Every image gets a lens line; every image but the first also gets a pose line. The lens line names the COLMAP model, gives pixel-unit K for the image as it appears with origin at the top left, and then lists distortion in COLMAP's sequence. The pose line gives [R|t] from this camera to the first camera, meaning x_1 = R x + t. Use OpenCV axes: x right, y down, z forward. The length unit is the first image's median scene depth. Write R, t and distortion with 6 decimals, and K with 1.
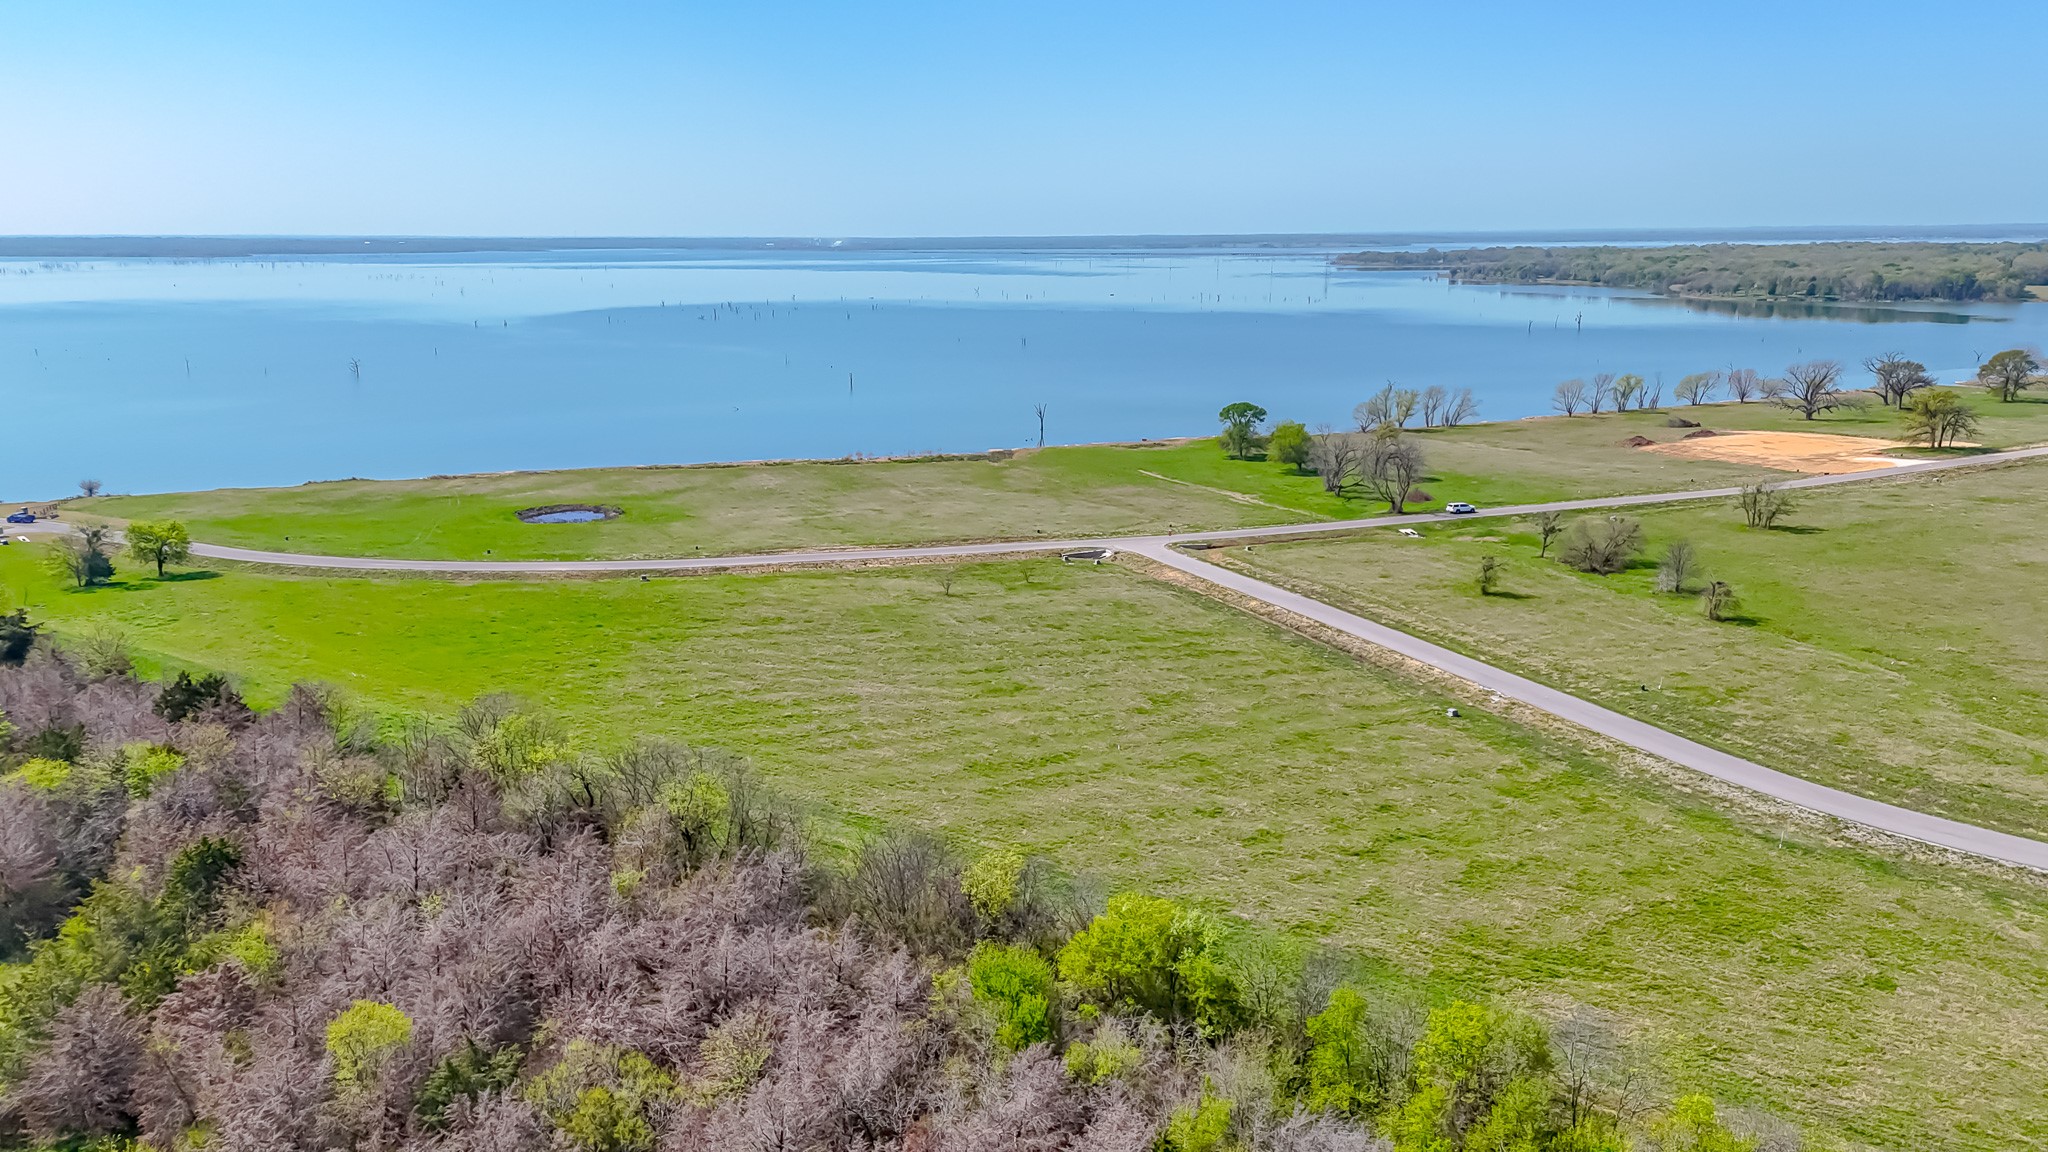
lens RADIAL K [[1502.6, 0, 1021.6], [0, 1502.6, 573.0], [0, 0, 1]] dist [0.079663, -0.078140]
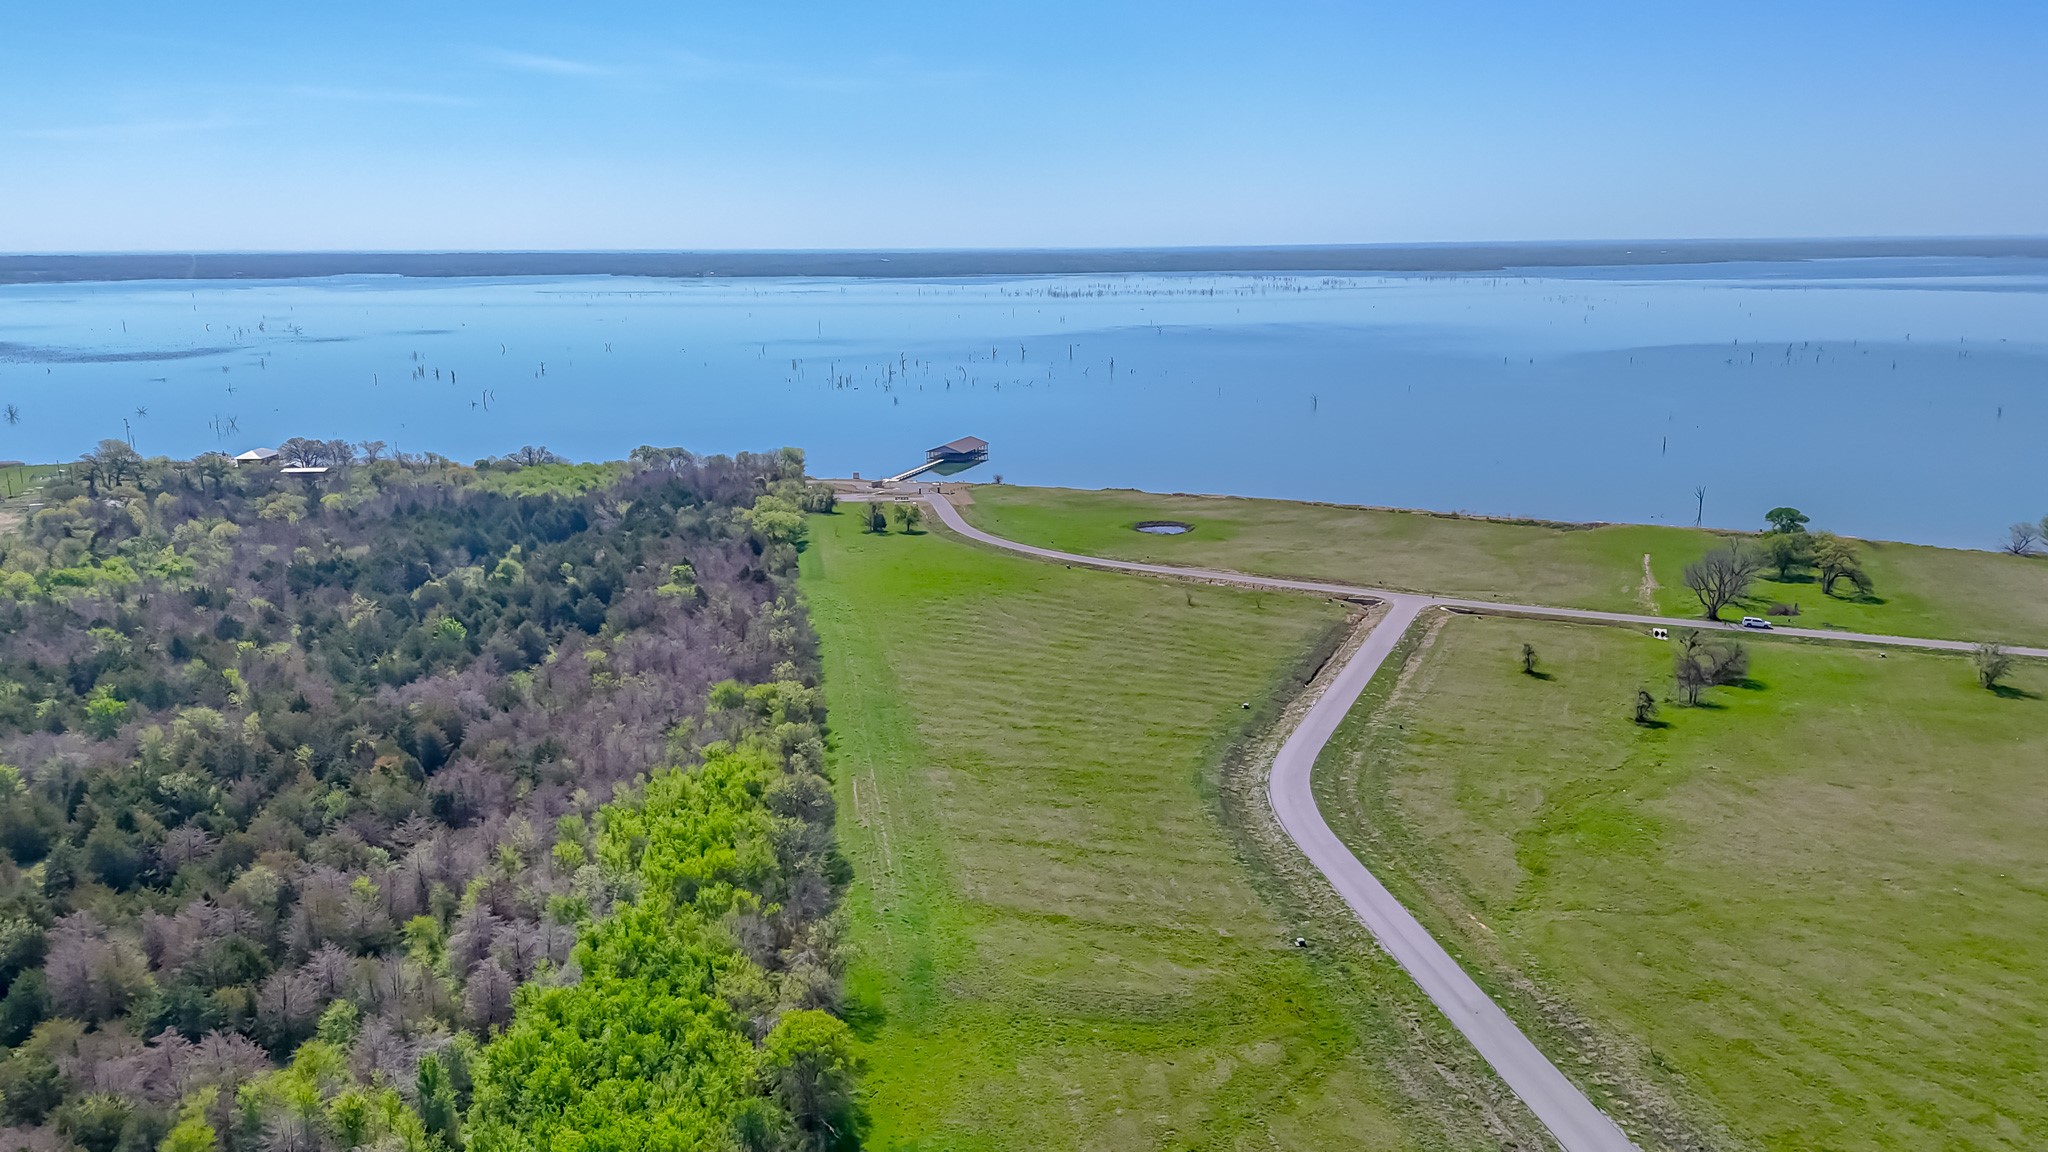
lens RADIAL K [[1502.6, 0, 1021.7], [0, 1502.6, 571.5], [0, 0, 1]] dist [0.079663, -0.078140]
pose [[0.700507, 0.149808, -0.697745, 0.755452], [-0.151297, 0.986669, 0.059946, -0.071328], [0.697424, 0.063575, 0.713834, -0.230748]]
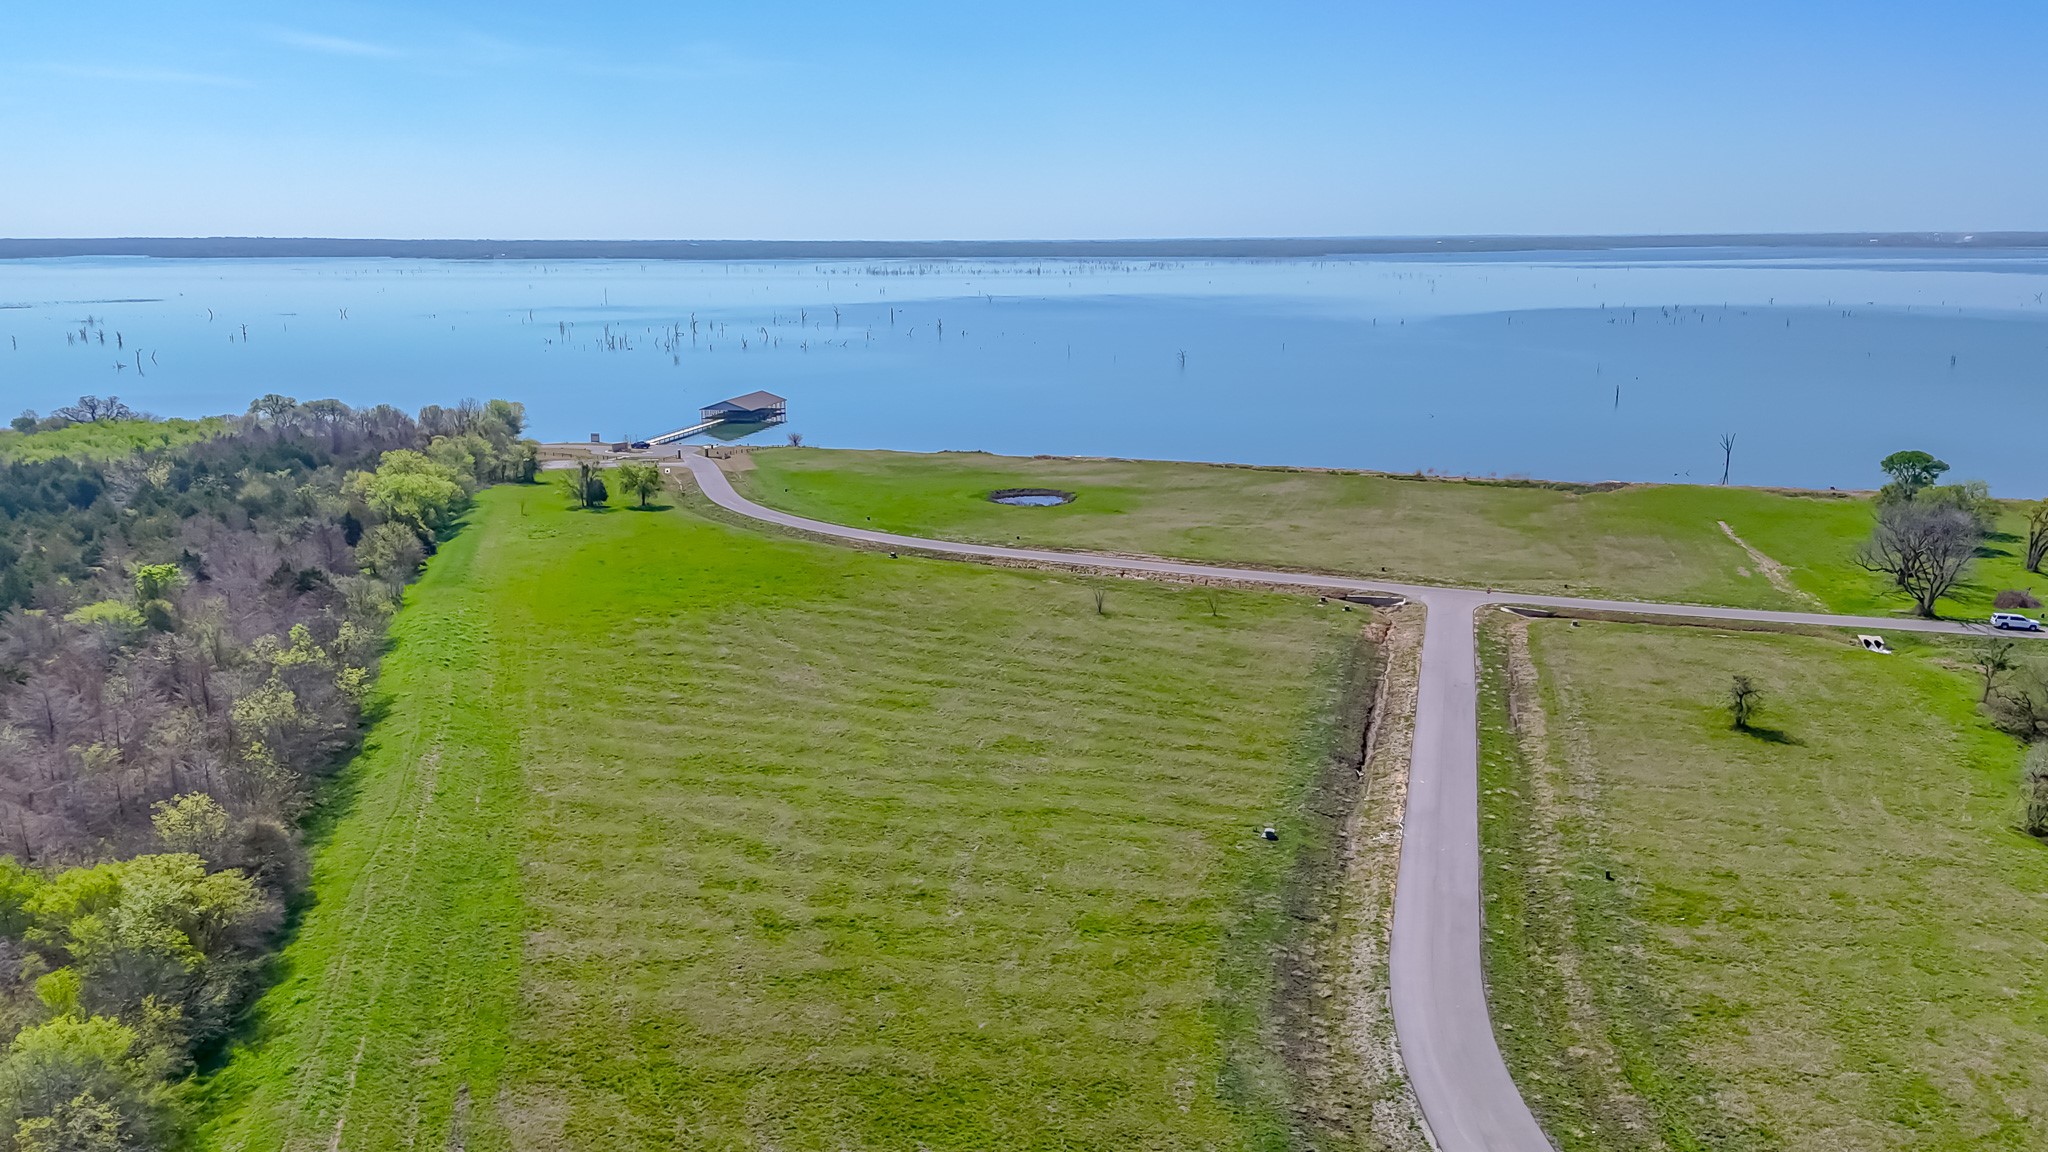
lens RADIAL K [[1502.6, 0, 1024.9], [0, 1502.6, 578.4], [0, 0, 1]] dist [0.079663, -0.078140]
pose [[0.780056, 0.139297, -0.610008, 0.392023], [-0.136737, 0.989291, 0.051054, -0.039139], [0.610587, 0.043585, 0.790749, 0.167646]]
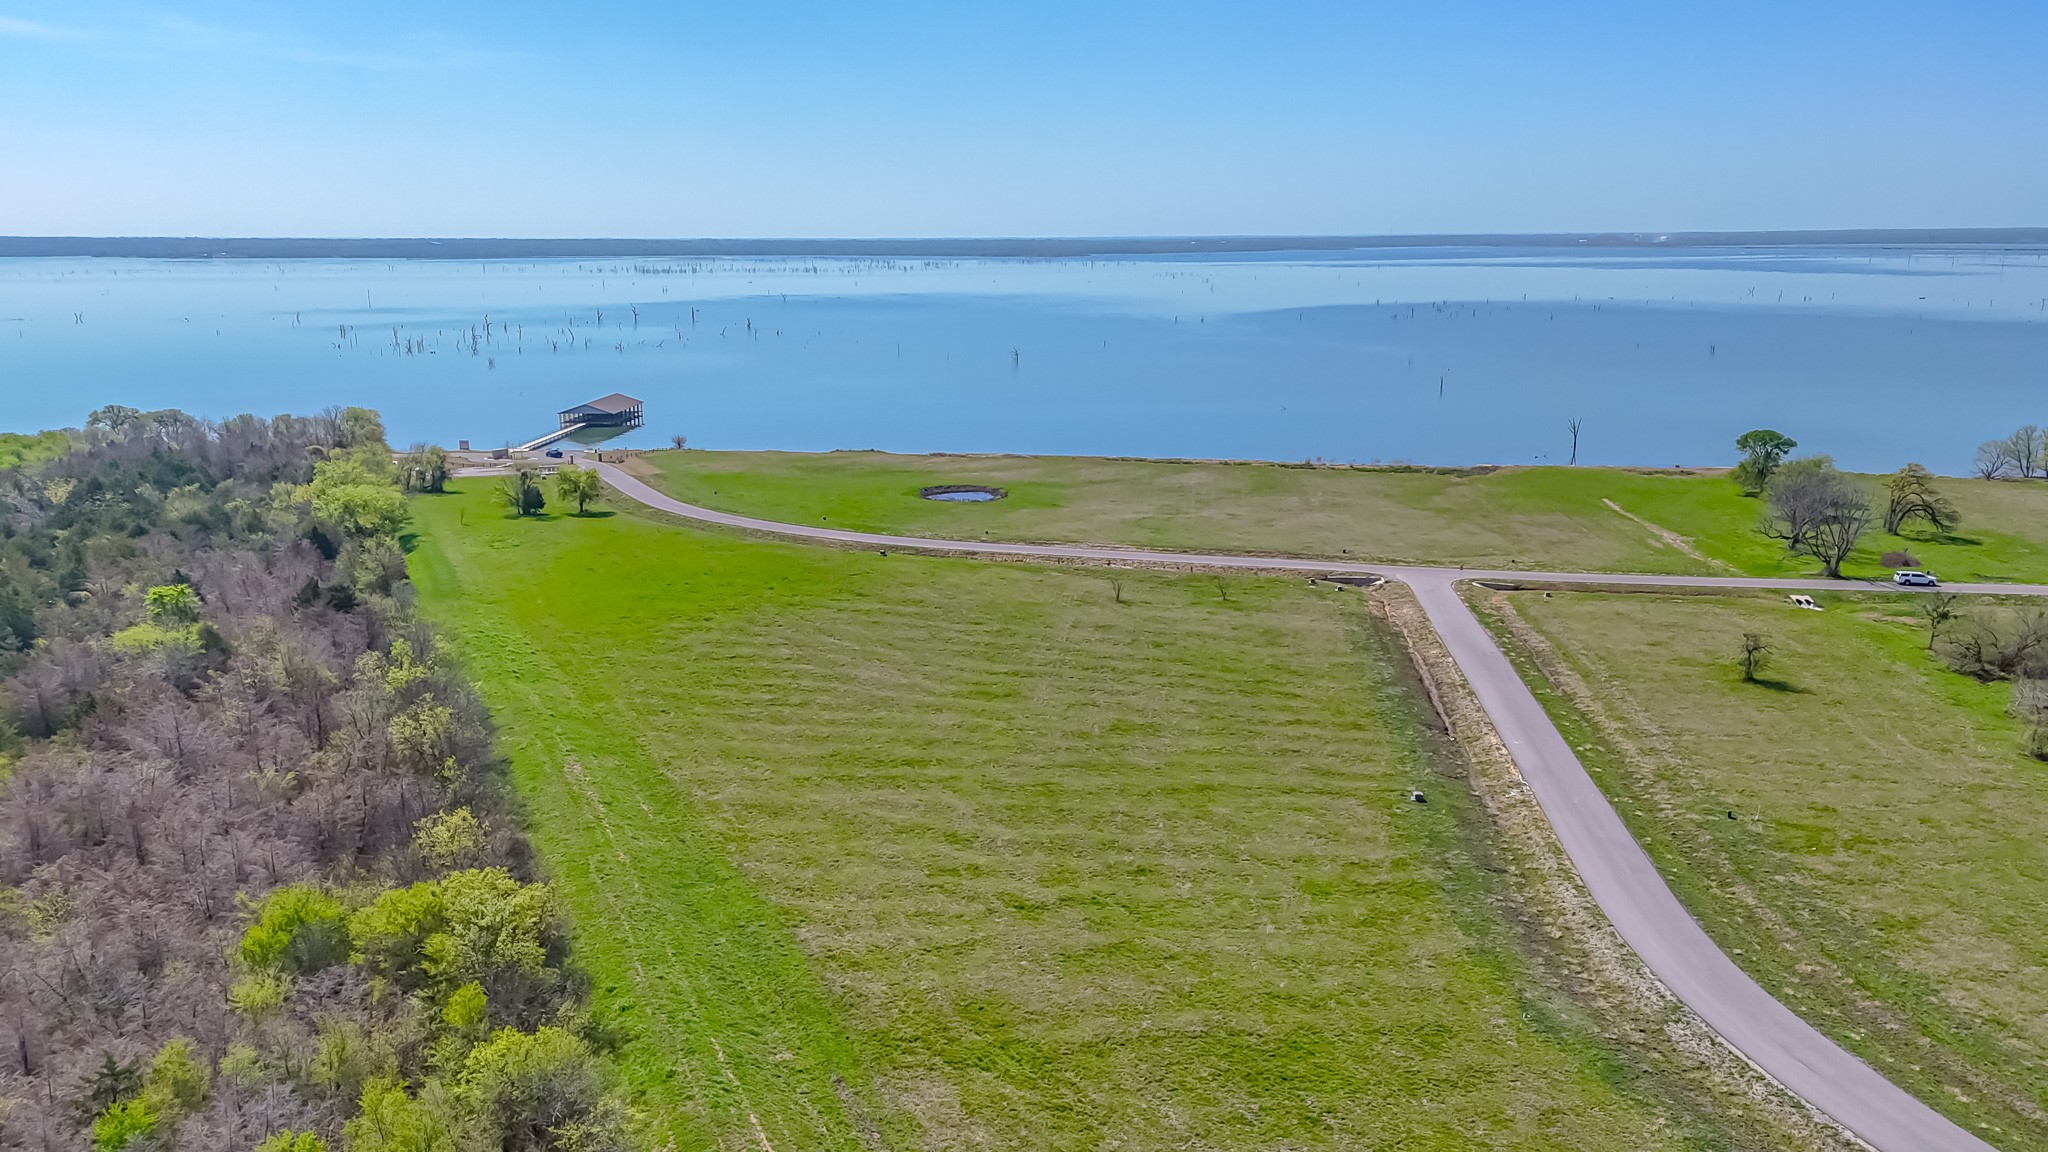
lens RADIAL K [[1502.6, 0, 1025.8], [0, 1502.6, 575.6], [0, 0, 1]] dist [0.079663, -0.078140]
pose [[0.868561, 0.109653, -0.483299, 0.294856], [-0.108179, 0.993647, 0.031030, -0.020533], [0.483631, 0.025331, 0.874905, 0.085248]]
